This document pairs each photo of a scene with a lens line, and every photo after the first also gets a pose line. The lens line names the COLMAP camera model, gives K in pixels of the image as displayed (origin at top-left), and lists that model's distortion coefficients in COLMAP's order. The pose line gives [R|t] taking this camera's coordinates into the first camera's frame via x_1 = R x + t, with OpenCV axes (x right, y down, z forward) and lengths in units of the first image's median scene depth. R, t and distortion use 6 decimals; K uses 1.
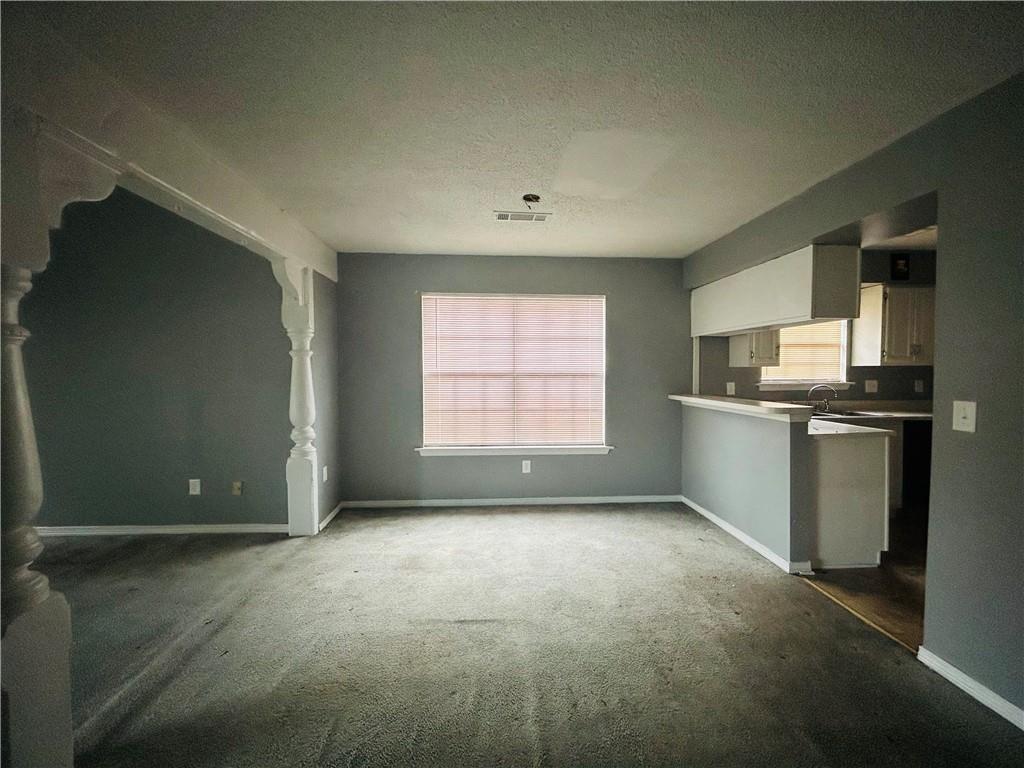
lens RADIAL K [[414.2, 0, 509.8], [0, 414.2, 386.9], [0, 0, 1]] dist [0.003870, -0.000091]
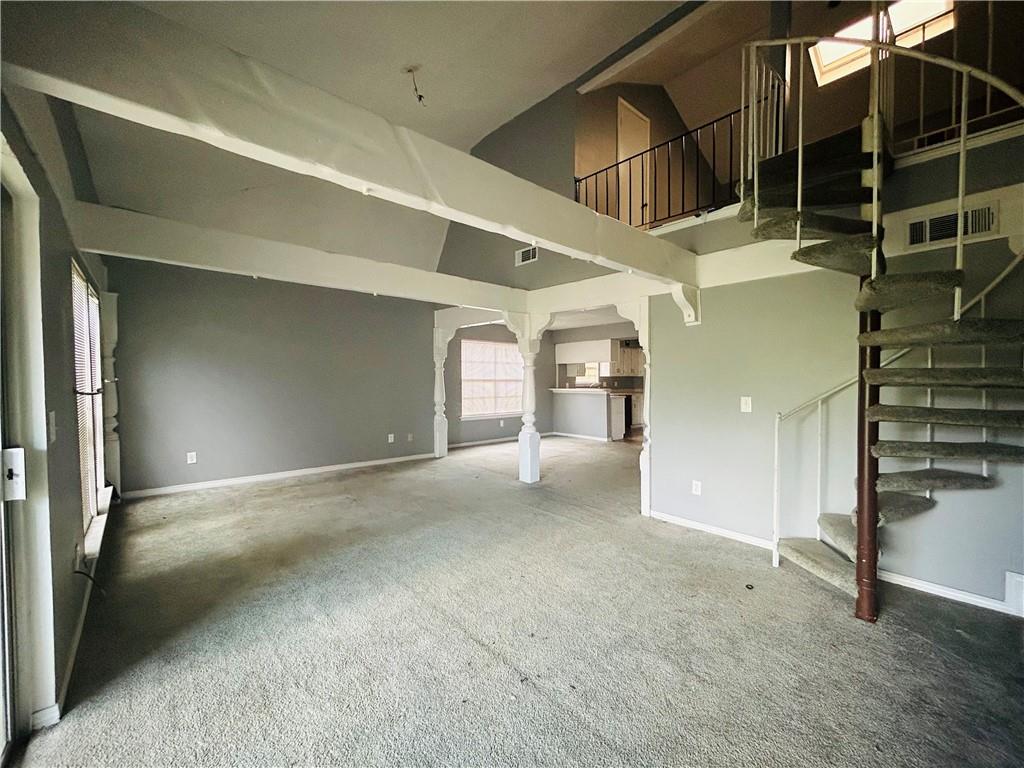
lens RADIAL K [[414.2, 0, 514.3], [0, 414.2, 388.1], [0, 0, 1]] dist [0.003870, -0.000091]
pose [[0.786349, -0.011667, 0.617672, -1.213452], [0.012069, 0.999921, 0.003523, 0.006693], [-0.617665, 0.004685, 0.786428, -0.702203]]
